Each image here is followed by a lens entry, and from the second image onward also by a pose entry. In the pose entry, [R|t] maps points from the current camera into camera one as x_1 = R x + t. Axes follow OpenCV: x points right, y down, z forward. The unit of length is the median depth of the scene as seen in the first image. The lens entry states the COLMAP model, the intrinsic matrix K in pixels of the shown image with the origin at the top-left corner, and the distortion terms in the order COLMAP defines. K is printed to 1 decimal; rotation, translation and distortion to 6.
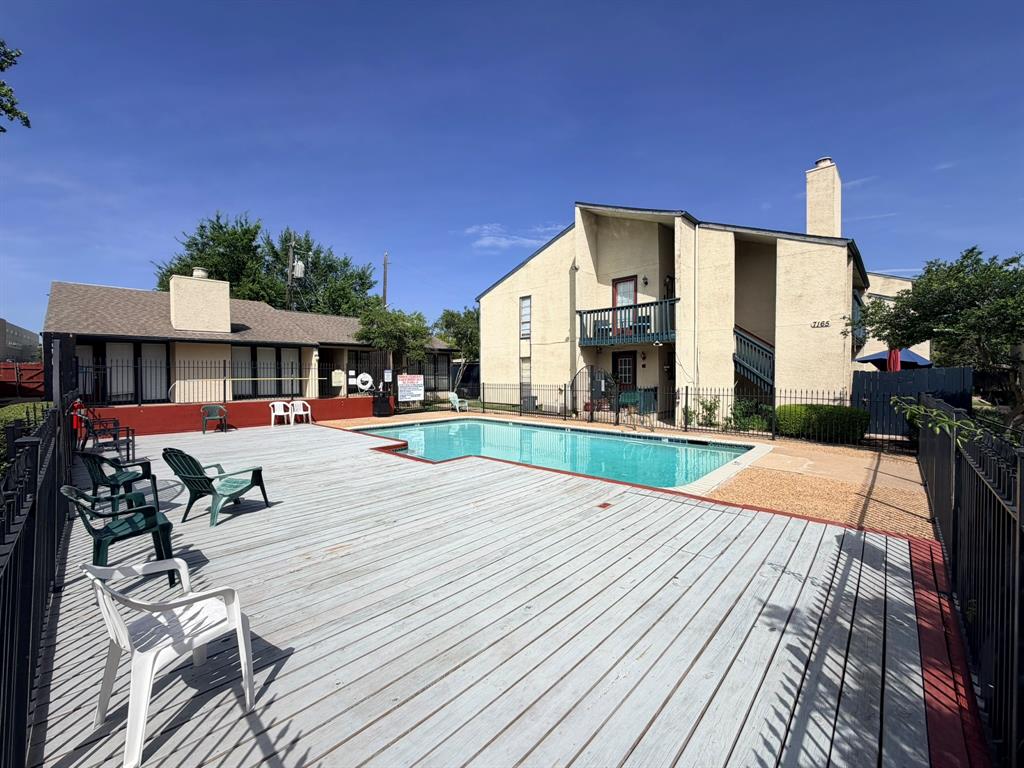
lens RADIAL K [[411.1, 0, 510.5], [0, 411.1, 383.5], [0, 0, 1]] dist [-0.000464, 0.000055]
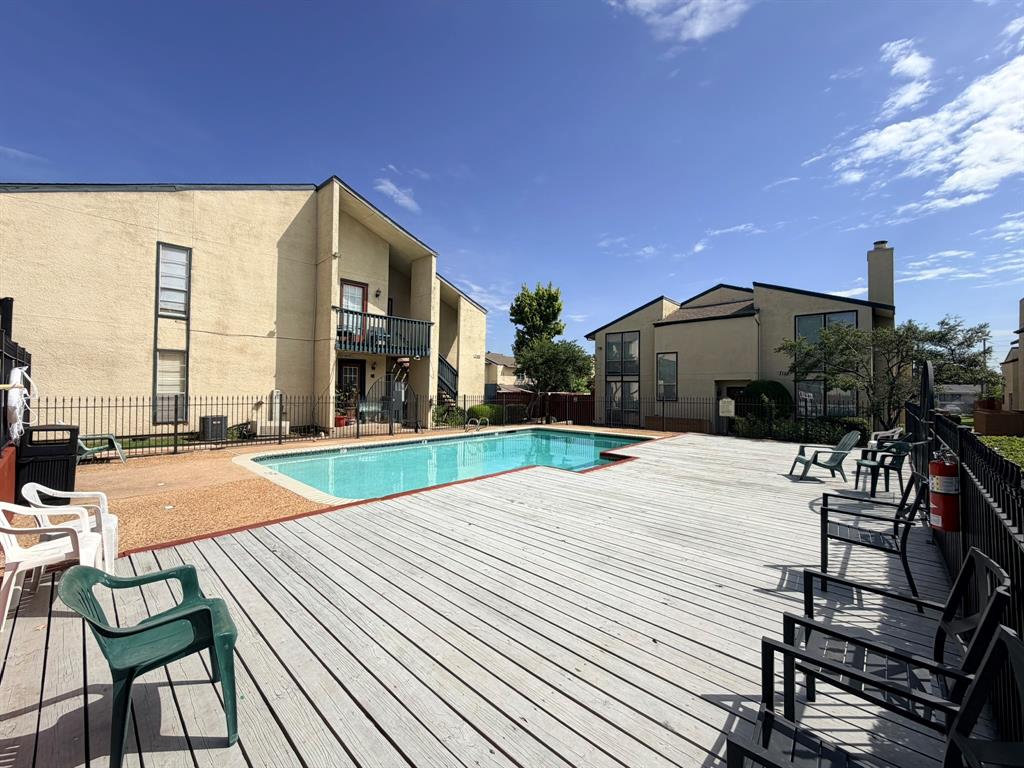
lens RADIAL K [[411.1, 0, 520.3], [0, 411.1, 382.7], [0, 0, 1]] dist [-0.000464, 0.000055]
pose [[-0.033296, 0.011857, 0.999375, -0.677416], [0.001828, 0.999929, -0.011803, -0.012770], [-0.999444, 0.001434, -0.033315, 0.648945]]
